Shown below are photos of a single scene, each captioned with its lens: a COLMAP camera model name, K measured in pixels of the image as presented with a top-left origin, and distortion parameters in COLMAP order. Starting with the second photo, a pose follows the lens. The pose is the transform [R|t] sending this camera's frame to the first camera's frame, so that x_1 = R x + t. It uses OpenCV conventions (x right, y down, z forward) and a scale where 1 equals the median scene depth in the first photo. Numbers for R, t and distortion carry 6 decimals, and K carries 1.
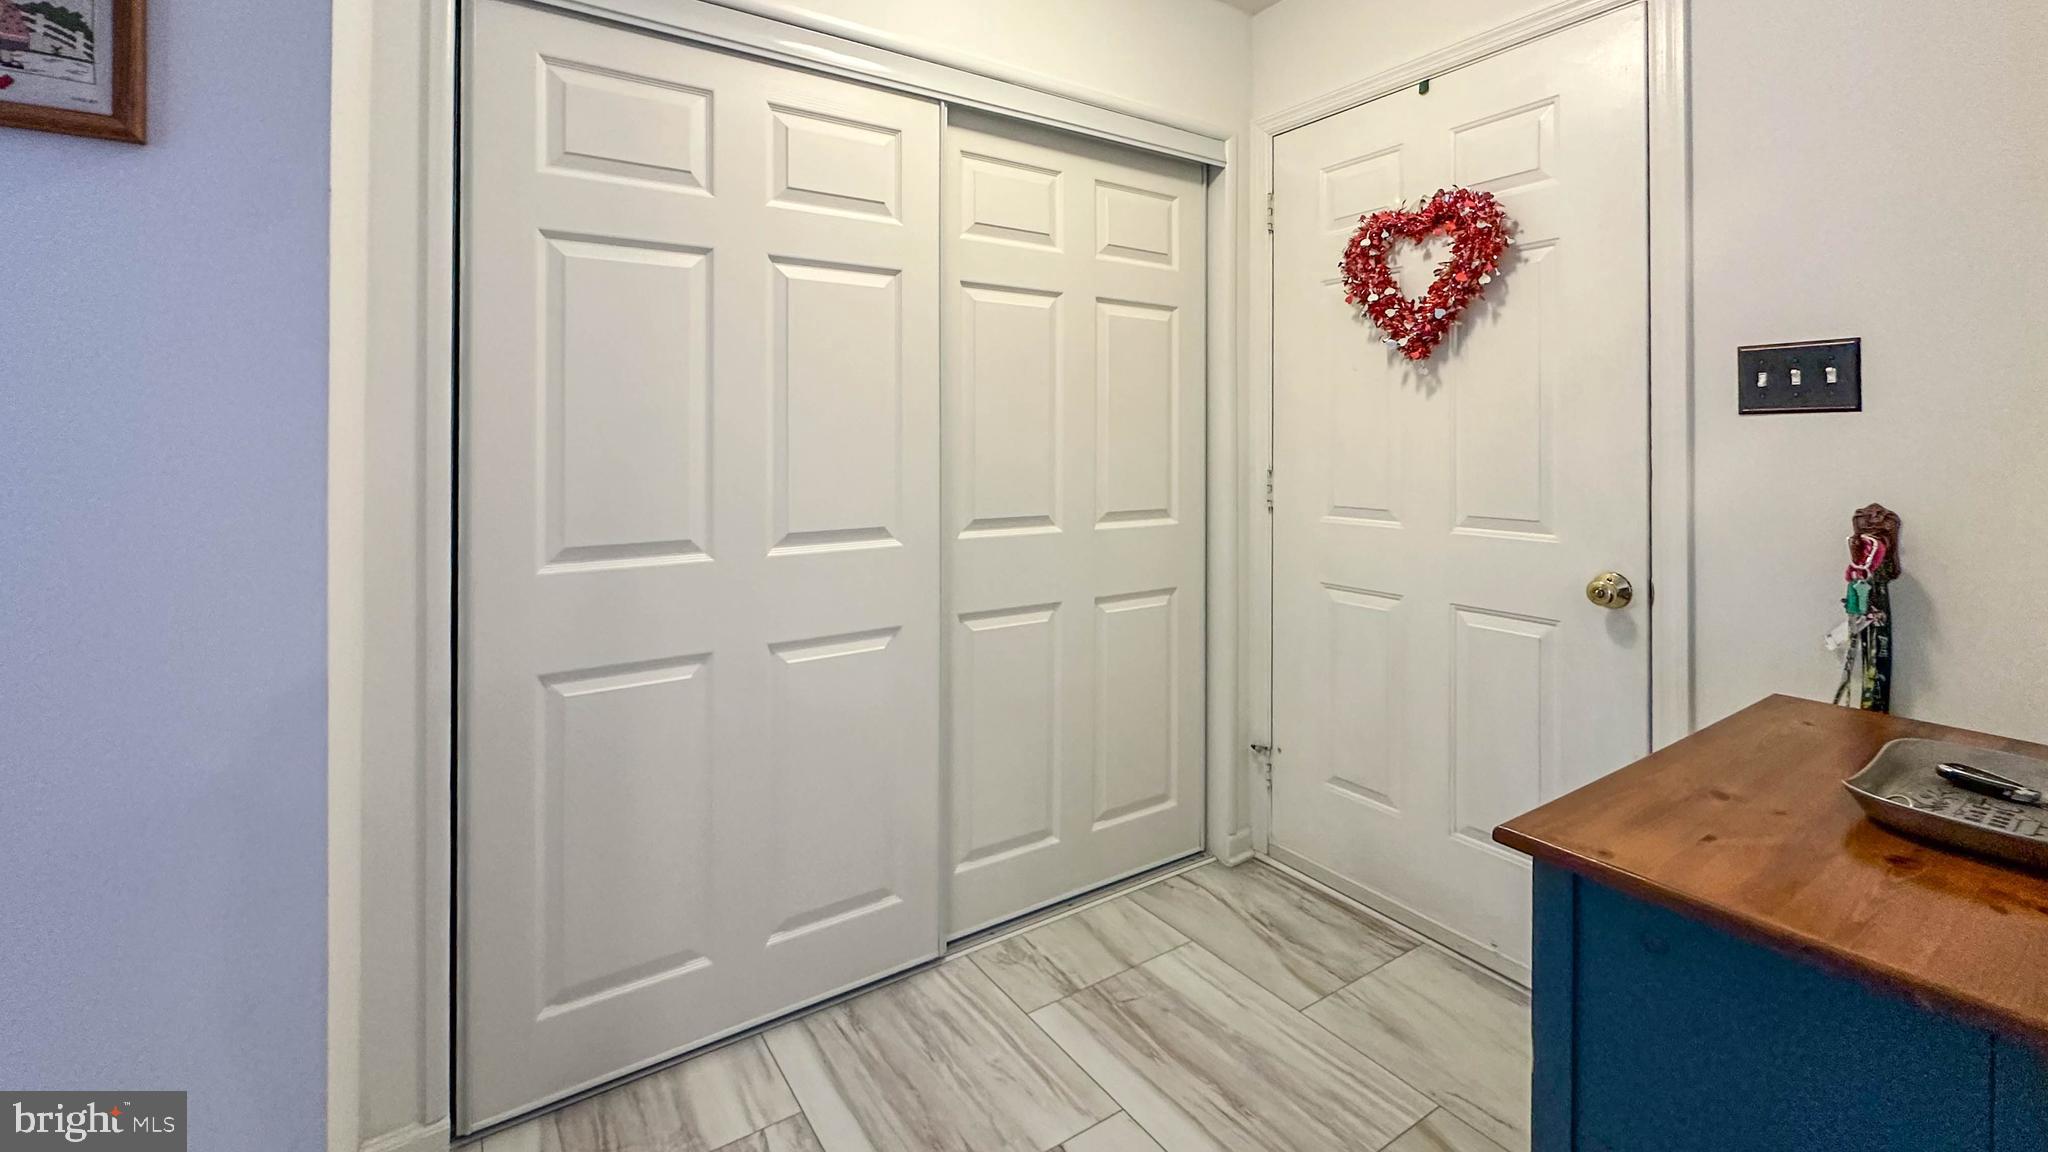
lens RADIAL K [[877.0, 0, 1017.3], [0, 877.0, 451.9], [0, 0, 1]] dist [-0.001482, 0.000121]
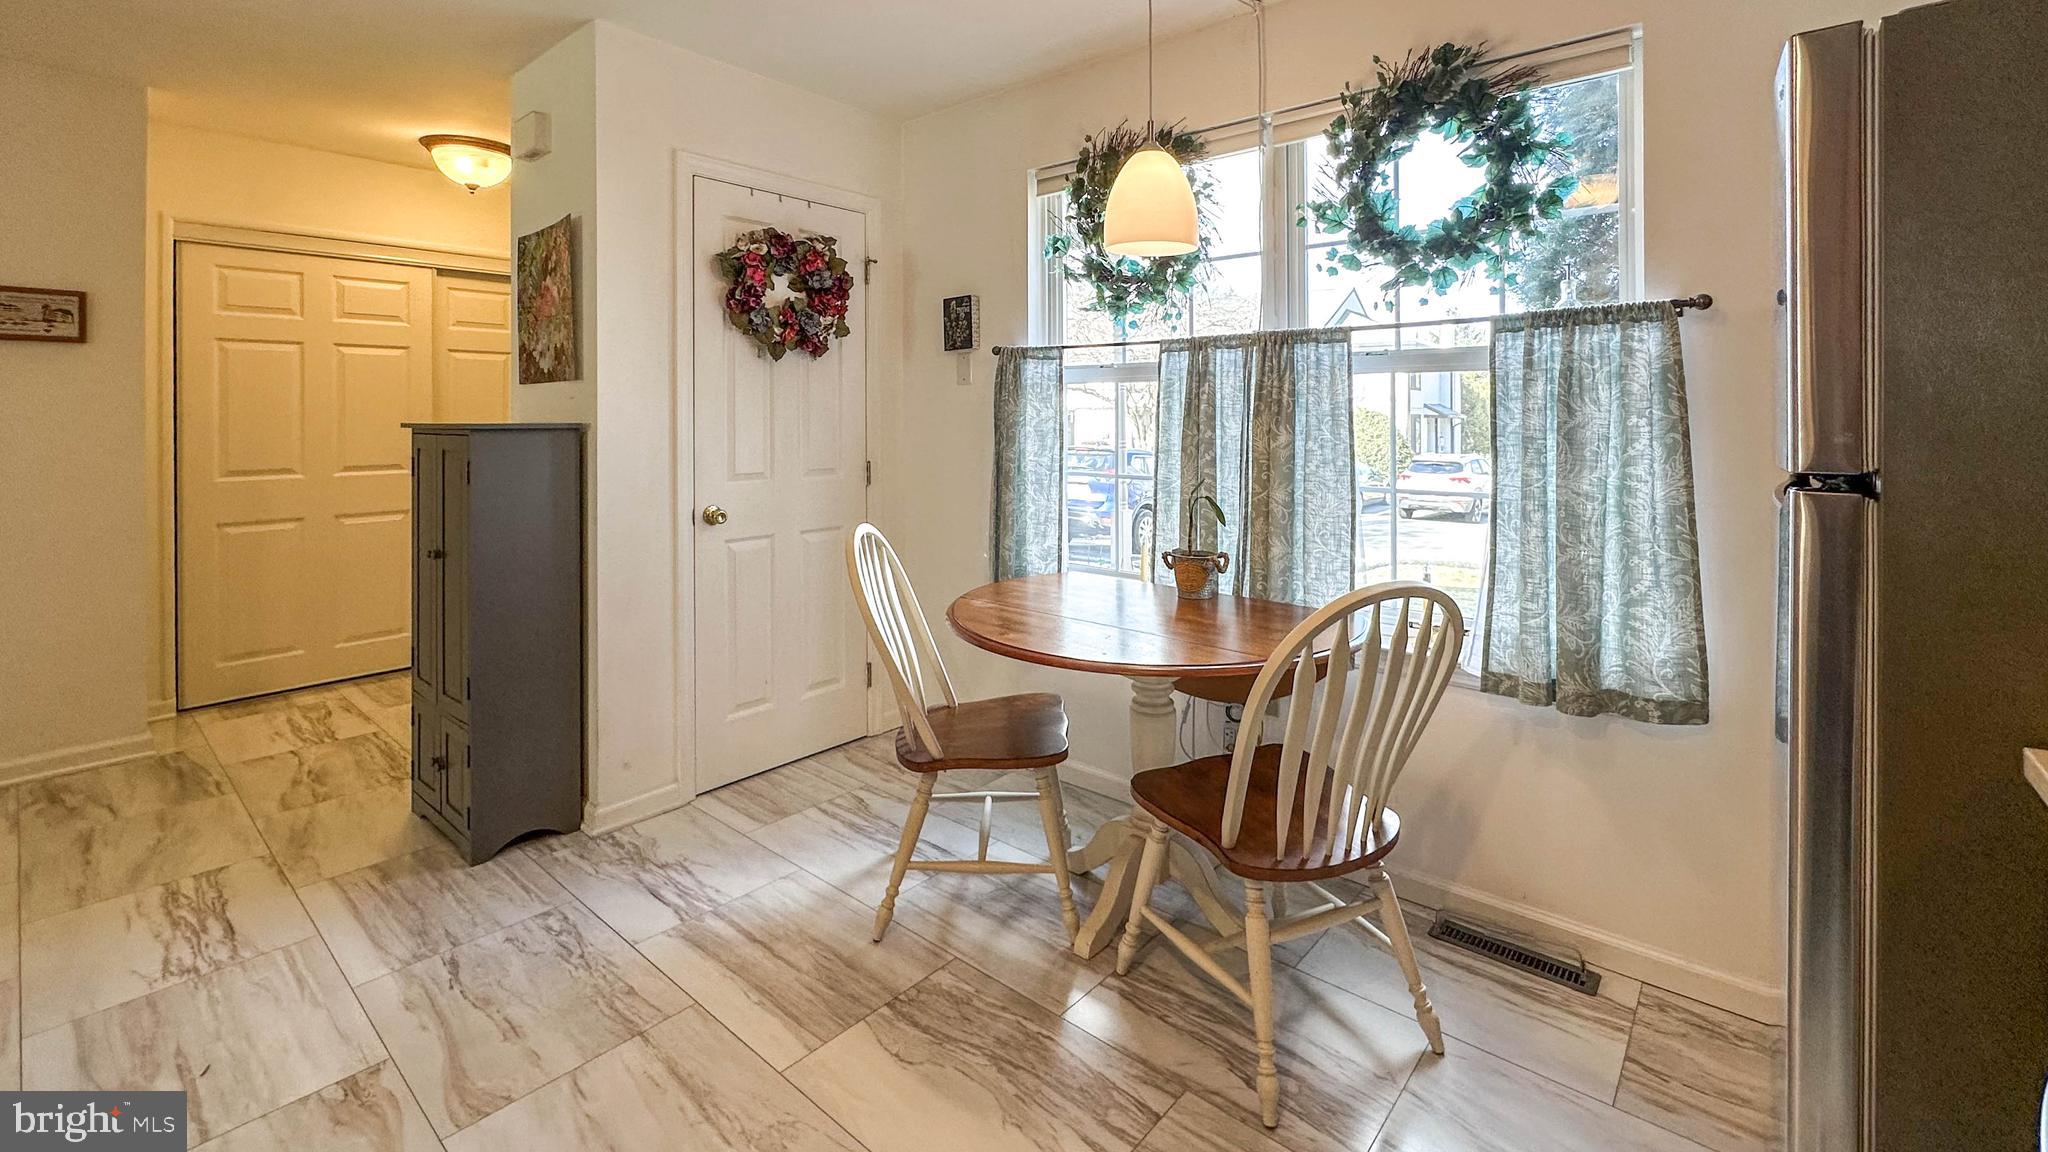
lens RADIAL K [[877.0, 0, 1021.0], [0, 877.0, 431.0], [0, 0, 1]] dist [-0.001482, 0.000121]
pose [[0.960573, -0.000874, 0.278027, 0.673606], [-0.001720, 0.999957, 0.009085, -0.017436], [-0.278023, -0.009205, 0.960530, -1.421424]]
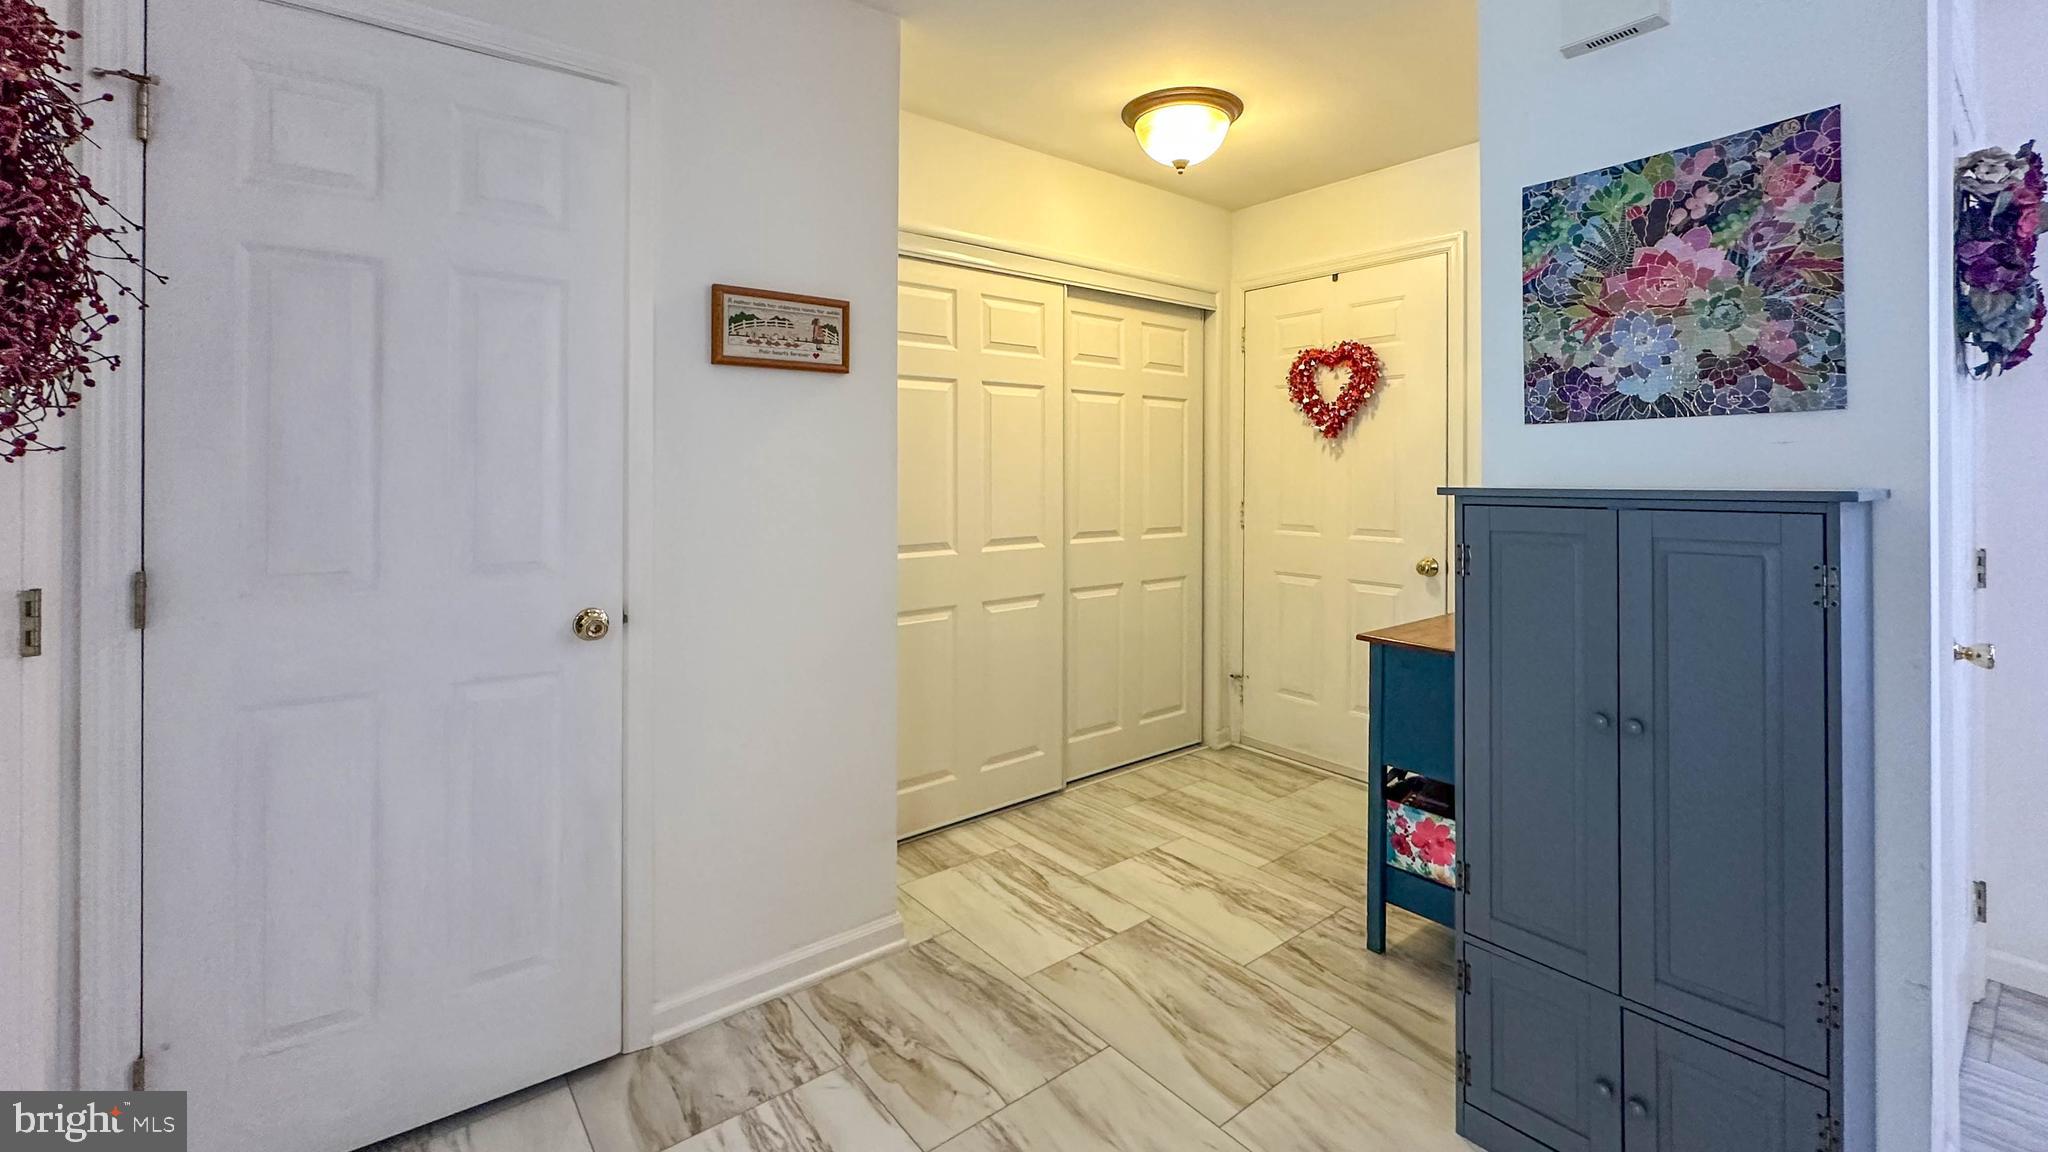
lens RADIAL K [[877.0, 0, 1072.0], [0, 877.0, 489.5], [0, 0, 1]] dist [-0.001482, 0.000121]
pose [[0.989814, 0.000763, 0.142367, -0.302233], [-0.002196, 0.999949, 0.009903, -0.021076], [-0.142352, -0.010114, 0.989764, -0.655848]]
